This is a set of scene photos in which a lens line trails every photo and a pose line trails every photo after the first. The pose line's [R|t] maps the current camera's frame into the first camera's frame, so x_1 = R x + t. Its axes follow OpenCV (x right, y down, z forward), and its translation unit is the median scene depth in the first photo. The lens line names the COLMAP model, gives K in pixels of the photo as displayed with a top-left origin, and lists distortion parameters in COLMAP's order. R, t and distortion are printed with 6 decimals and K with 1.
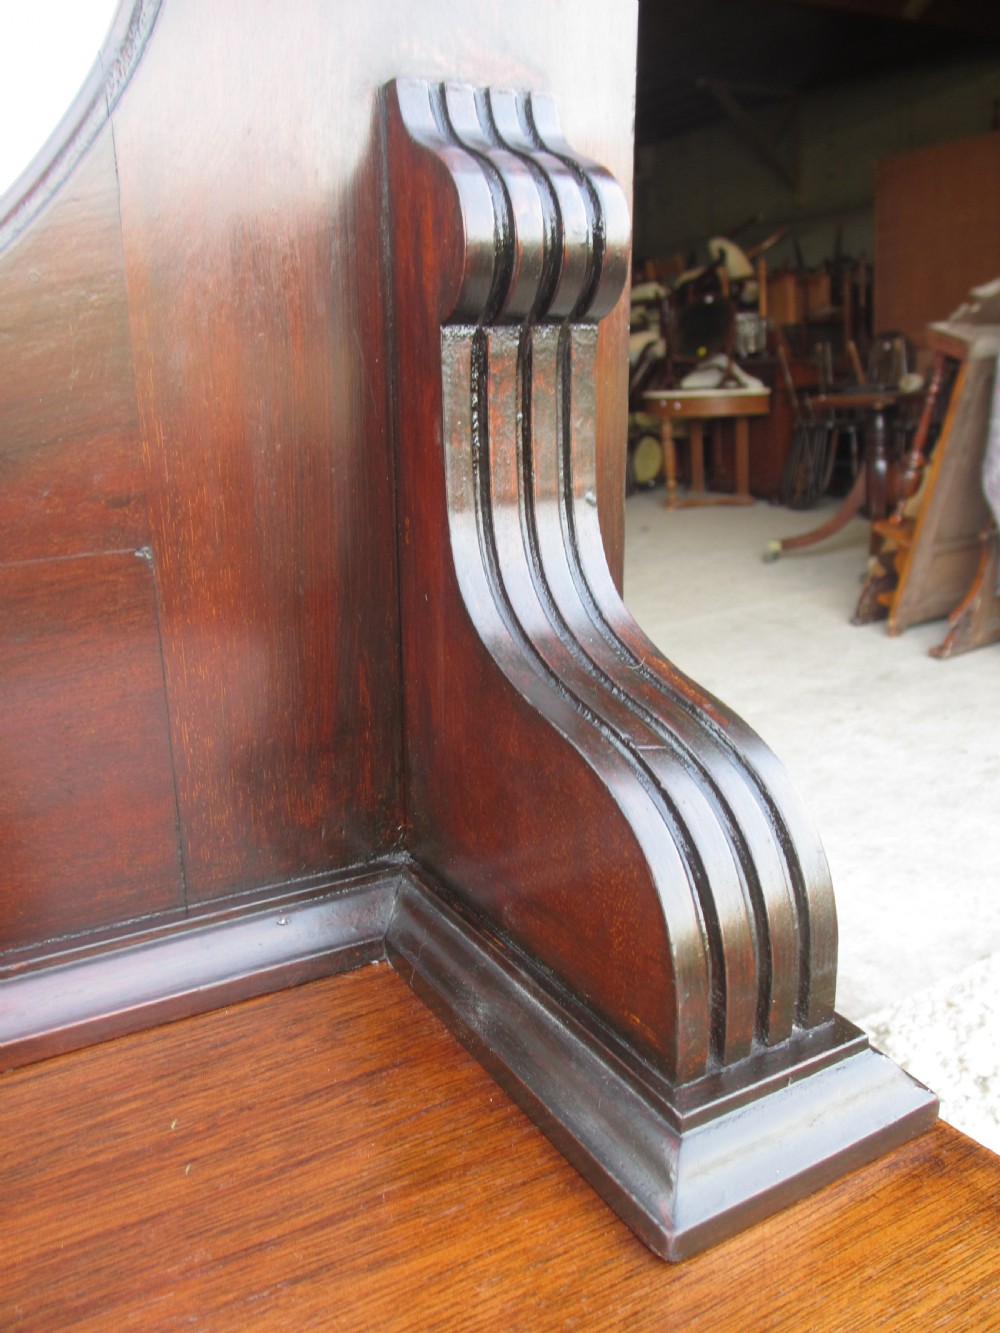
lens RADIAL K [[1112.4, 0, 500.0], [0, 1112.4, 666.5], [0, 0, 1]] dist [-0.053645, 0.015410]
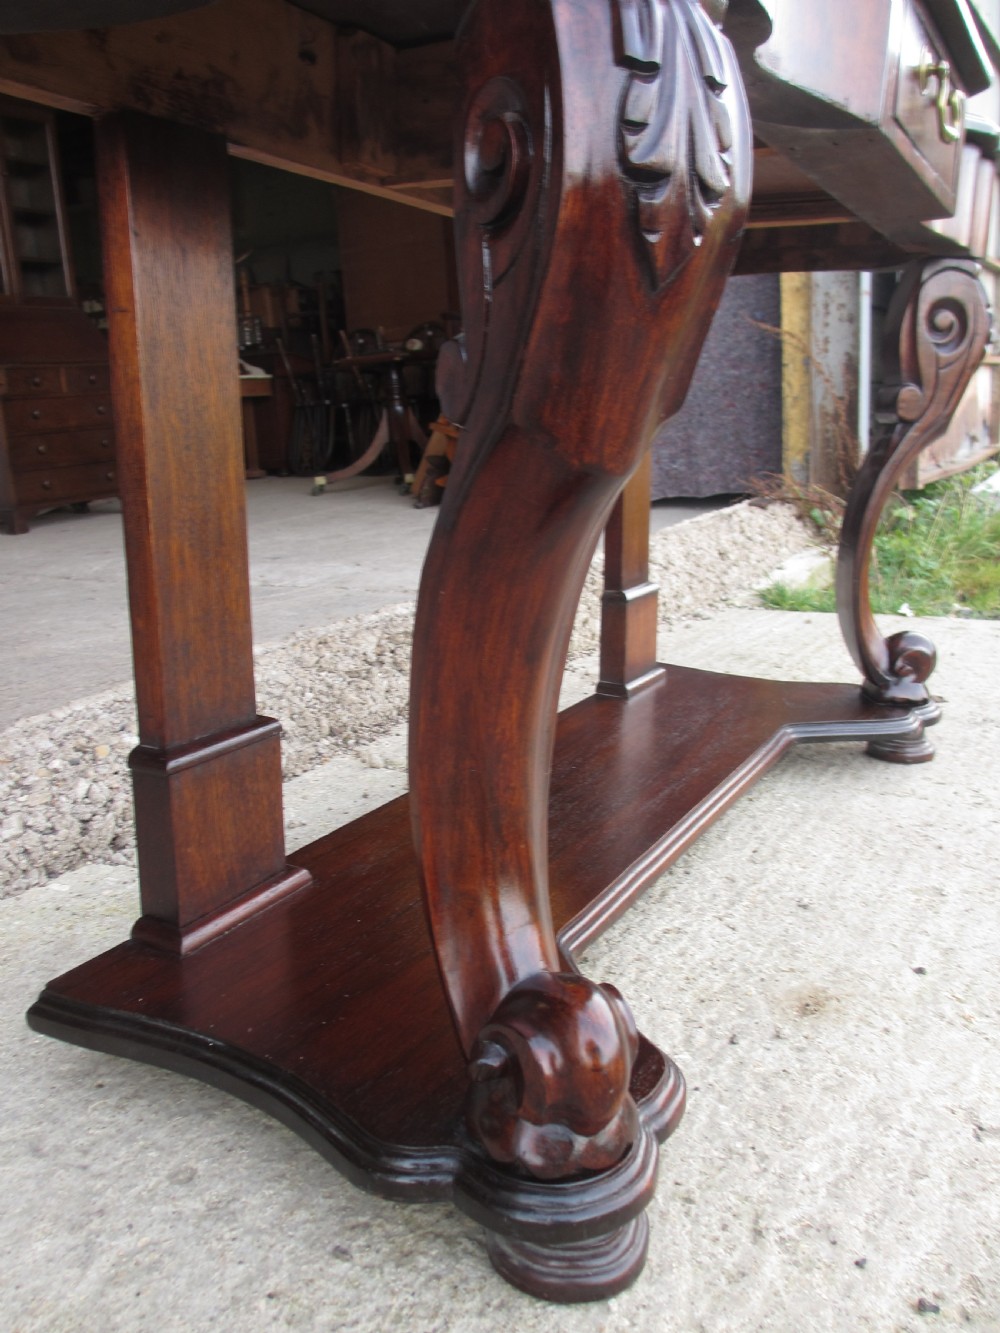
lens RADIAL K [[1106.6, 0, 490.9], [0, 1106.6, 664.3], [0, 0, 1]] dist [-0.057456, 0.006790]
pose [[0.868112, -0.100125, 0.486165, -0.291049], [0.127468, 0.991567, -0.023398, 0.207187], [-0.479722, 0.082282, 0.873554, -0.196351]]
